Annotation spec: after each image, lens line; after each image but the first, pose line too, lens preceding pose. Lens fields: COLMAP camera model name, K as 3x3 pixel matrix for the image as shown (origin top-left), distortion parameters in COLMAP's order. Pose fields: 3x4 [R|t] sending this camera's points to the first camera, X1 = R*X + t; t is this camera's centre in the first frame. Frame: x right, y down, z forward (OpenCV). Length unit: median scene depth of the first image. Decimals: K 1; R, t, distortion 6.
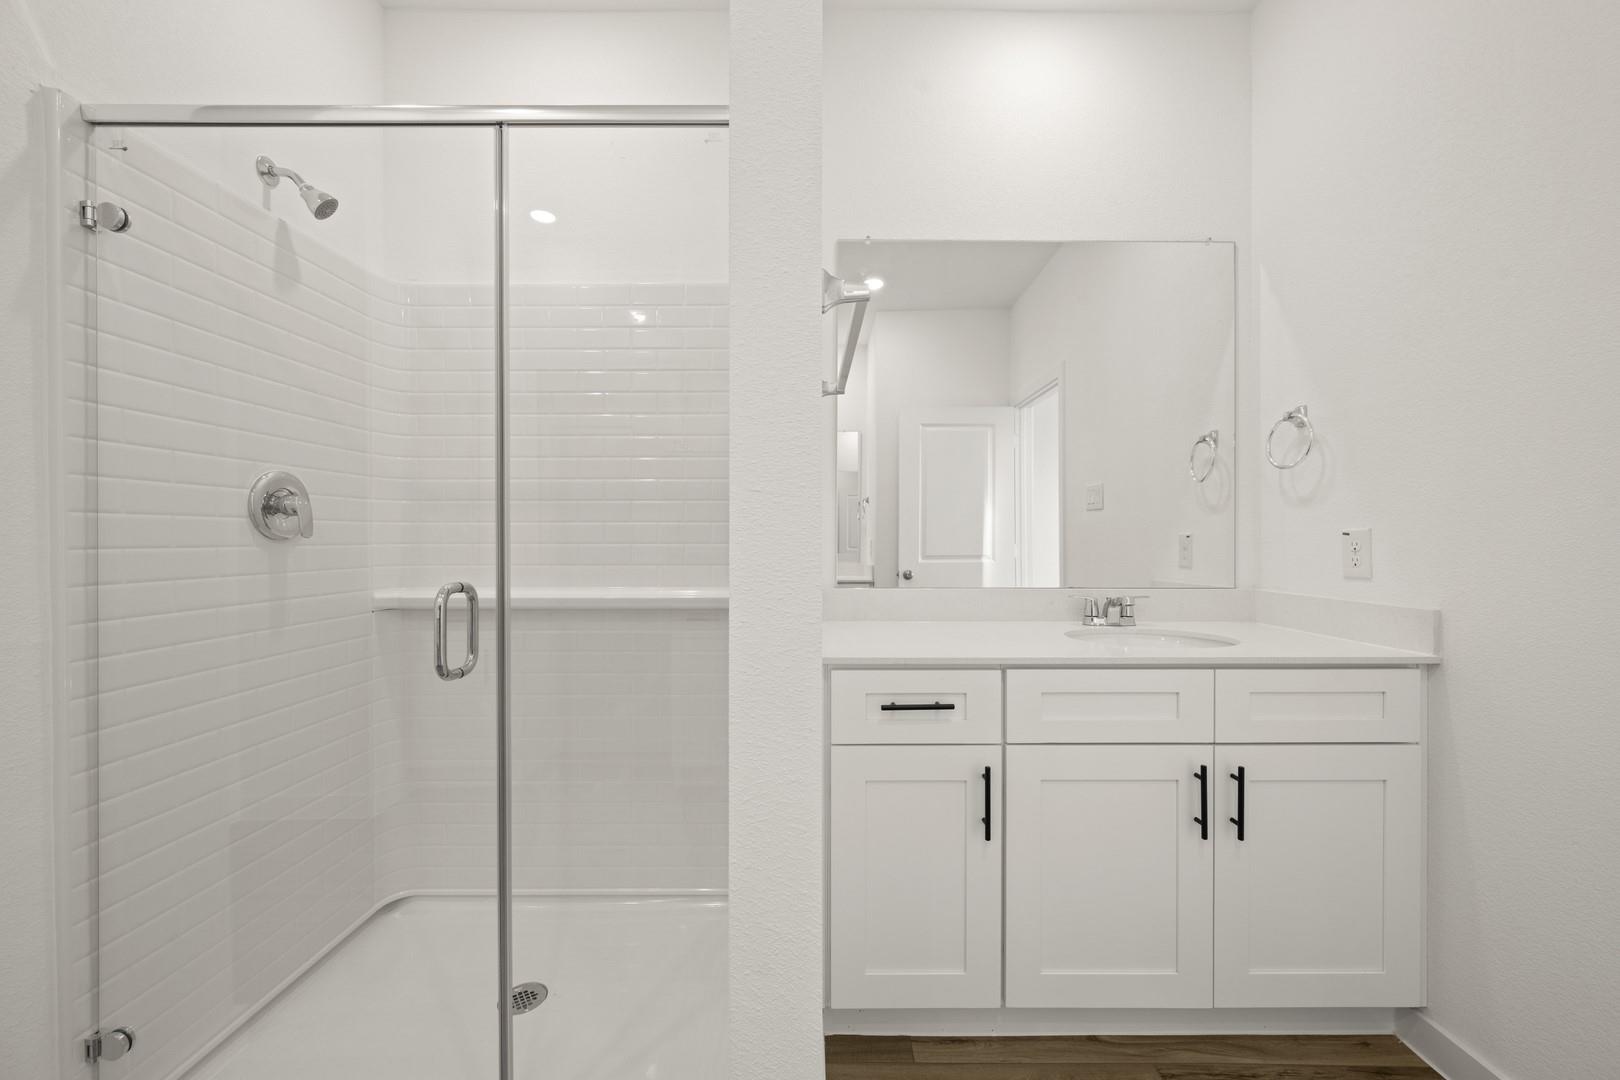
lens RADIAL K [[632.8, 0, 812.9], [0, 632.8, 541.2], [0, 0, 1]] dist [-0.001104, -0.000082]
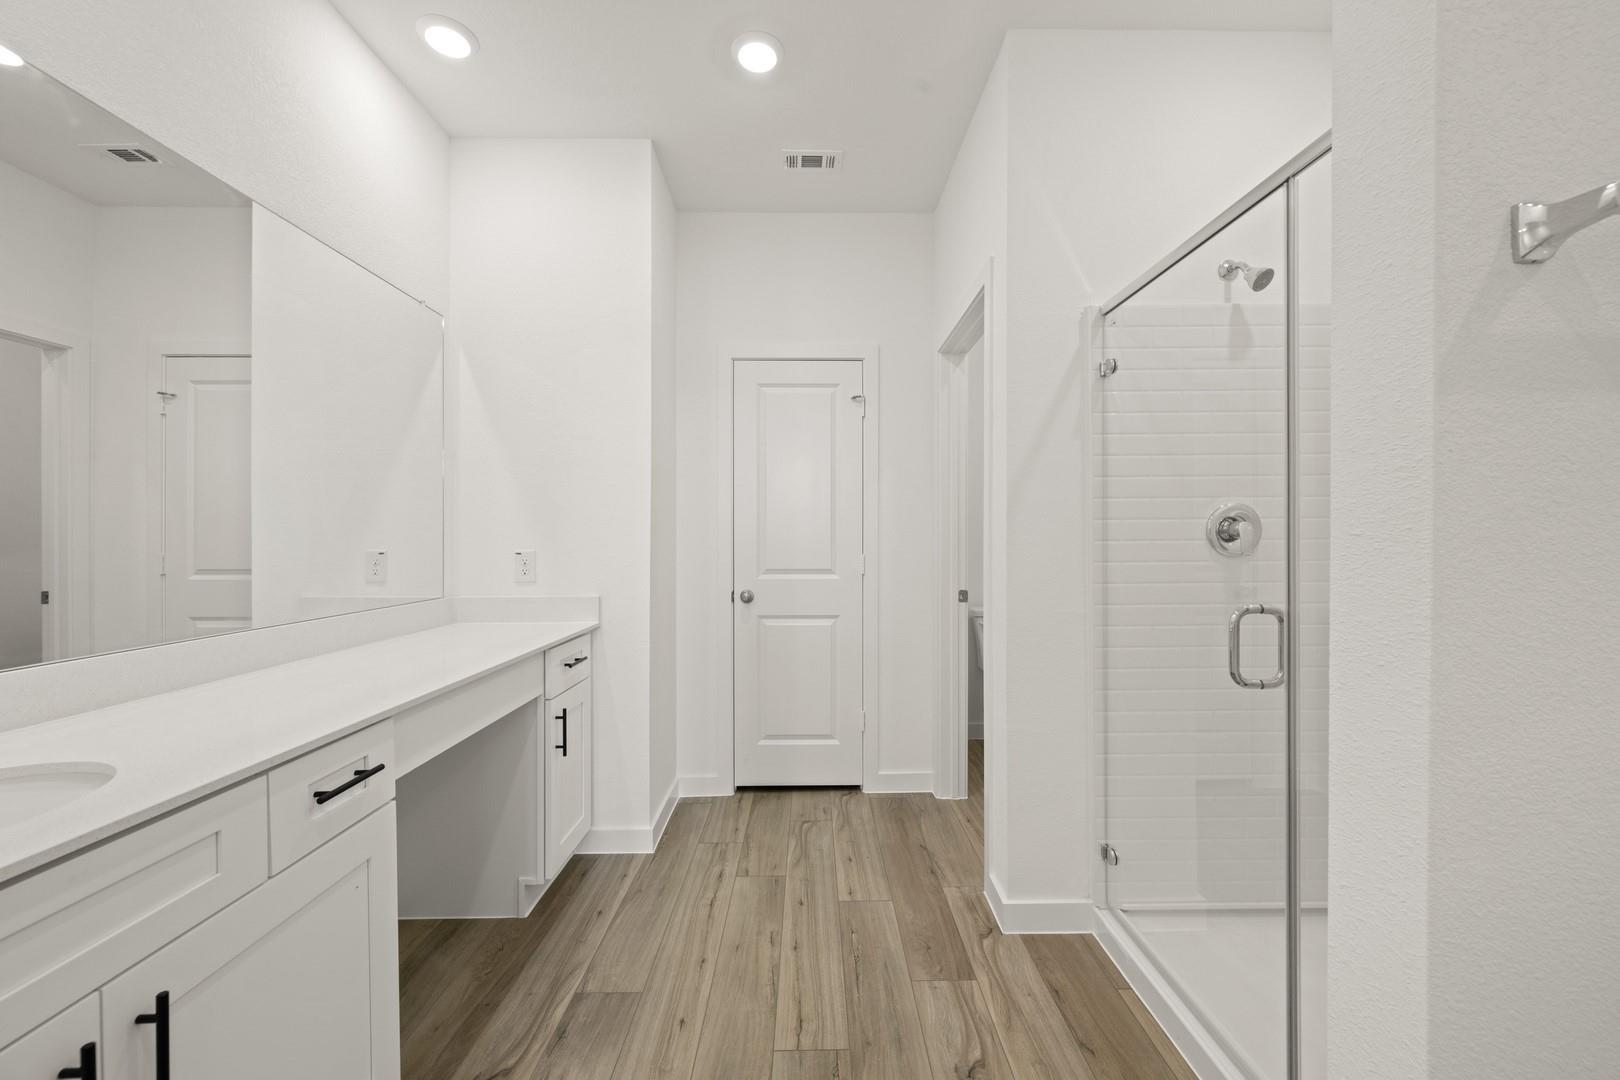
lens RADIAL K [[632.8, 0, 812.9], [0, 632.8, 541.2], [0, 0, 1]] dist [-0.001104, -0.000082]
pose [[0.012560, 0.005478, -0.999906, 0.460681], [0.002249, 0.999982, 0.005506, -0.046820], [0.999919, -0.002318, 0.012547, 0.149158]]
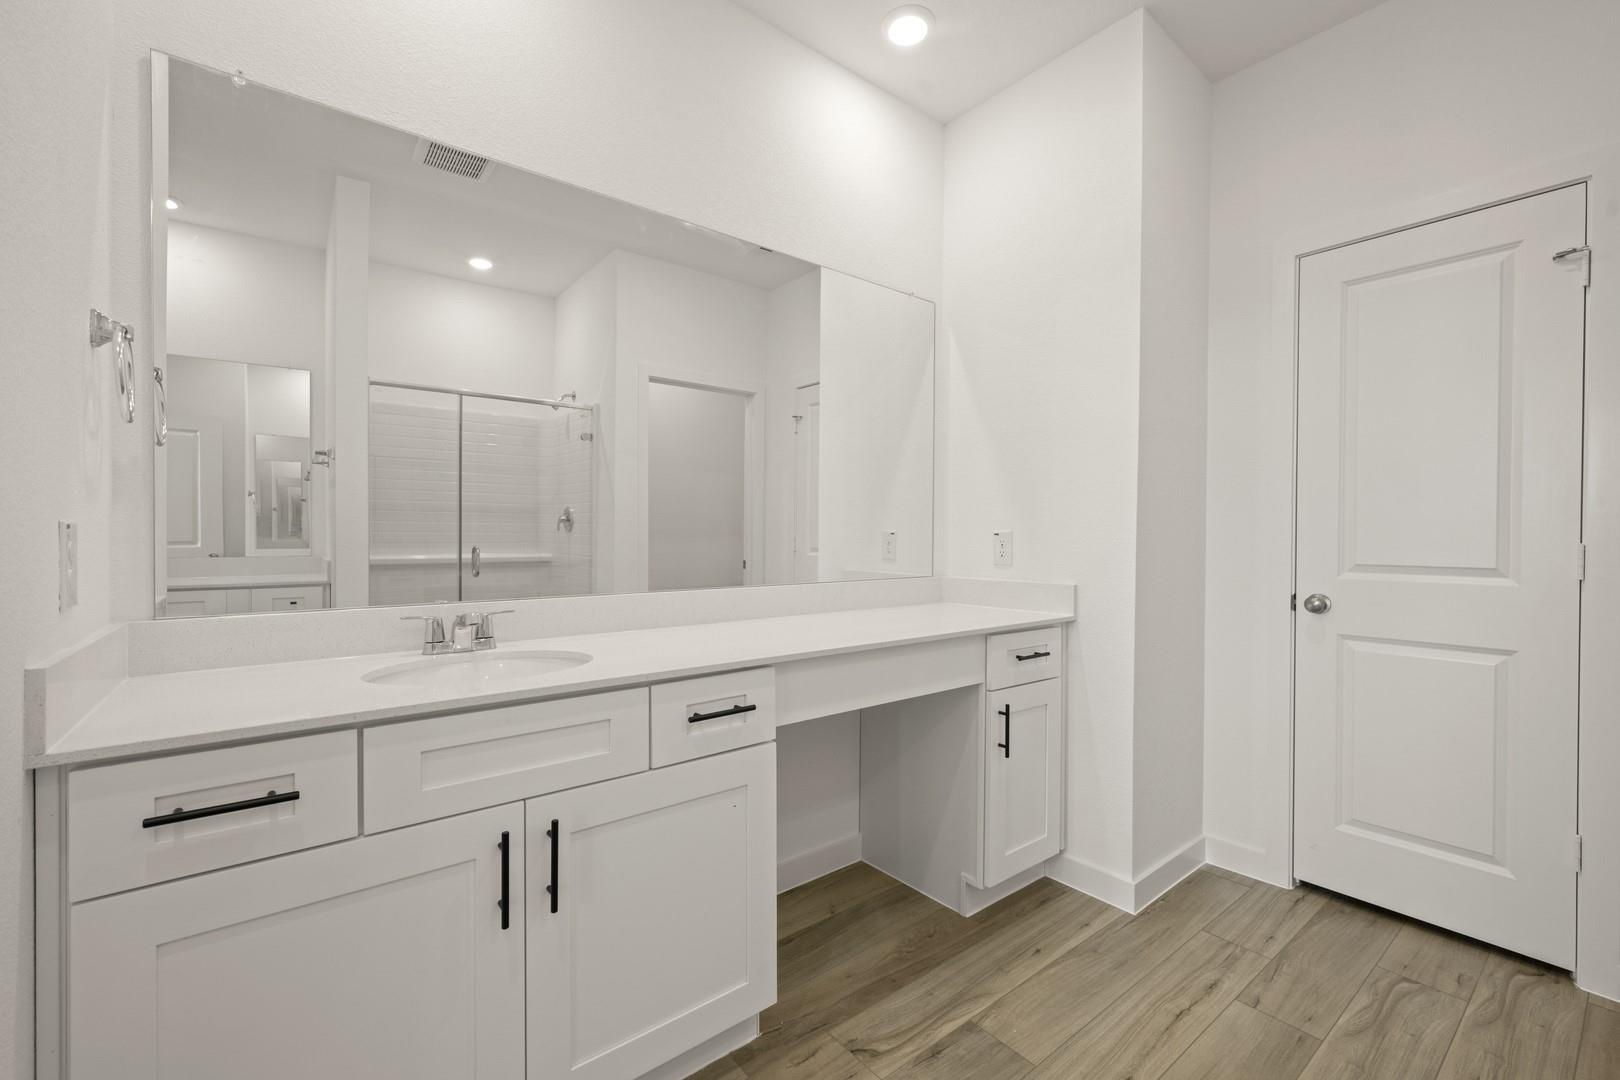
lens RADIAL K [[675.7, 0, 810.0], [0, 675.7, 540.0], [0, 0, 1]] dist [0.002005, 0.000355]
pose [[-0.777303, 0.002480, -0.629121, 0.176683], [-0.003323, 0.999962, 0.008048, -0.000521], [0.629118, 0.008346, -0.777265, 0.430759]]
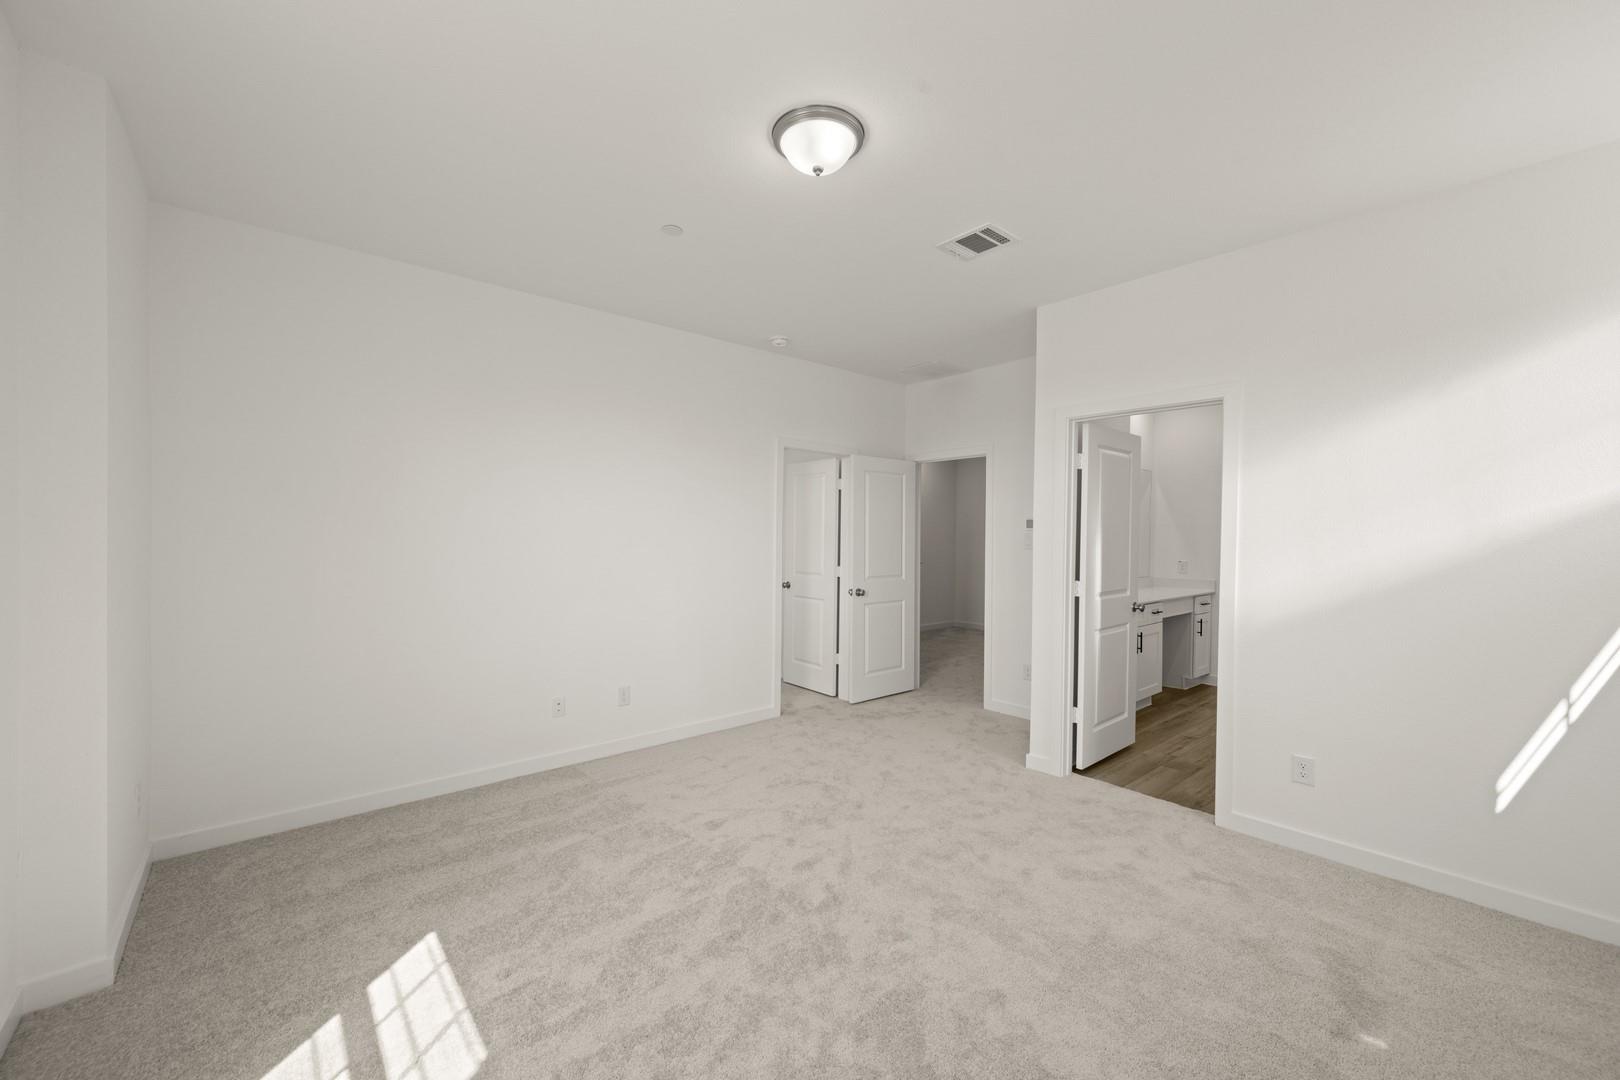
lens RADIAL K [[632.8, 0, 812.9], [0, 632.8, 541.2], [0, 0, 1]] dist [-0.001104, -0.000082]
pose [[-0.762513, 0.004085, -0.646960, 3.659430], [-0.006349, 0.999885, 0.013797, -0.199531], [0.646942, 0.014628, -0.762399, 1.109066]]
